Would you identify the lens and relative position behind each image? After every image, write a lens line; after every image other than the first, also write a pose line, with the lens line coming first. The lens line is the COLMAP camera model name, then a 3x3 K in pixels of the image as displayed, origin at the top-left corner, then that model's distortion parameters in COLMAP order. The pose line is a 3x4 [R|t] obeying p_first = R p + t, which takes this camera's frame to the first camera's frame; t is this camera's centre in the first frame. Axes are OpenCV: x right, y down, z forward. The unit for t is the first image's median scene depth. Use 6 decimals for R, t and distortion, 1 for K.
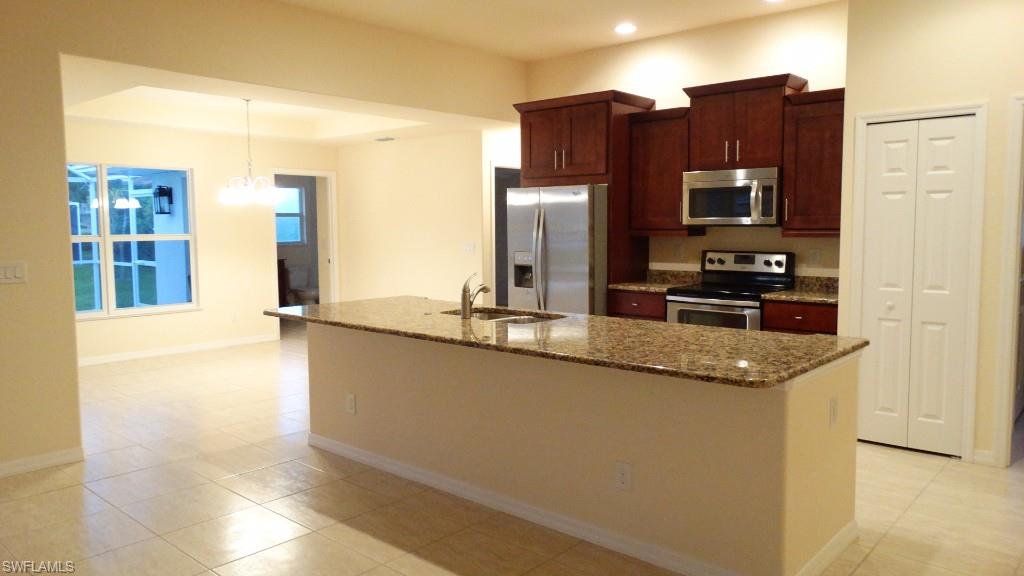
lens RADIAL K [[726.9, 0, 512.0], [0, 726.9, 288.0], [0, 0, 1]] dist [-0.045783, 0.076158]
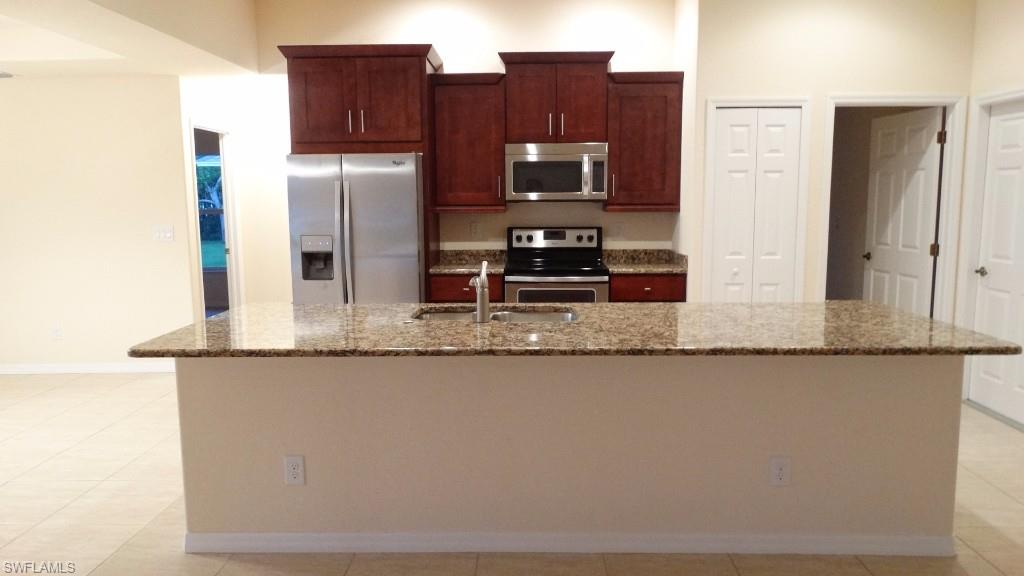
lens RADIAL K [[726.9, 0, 512.0], [0, 726.9, 288.0], [0, 0, 1]] dist [-0.045783, 0.076158]
pose [[0.761164, -0.077525, 0.643909, -0.379894], [0.058109, 0.996989, 0.051344, -0.022714], [-0.645951, -0.001665, 0.763377, 0.288019]]
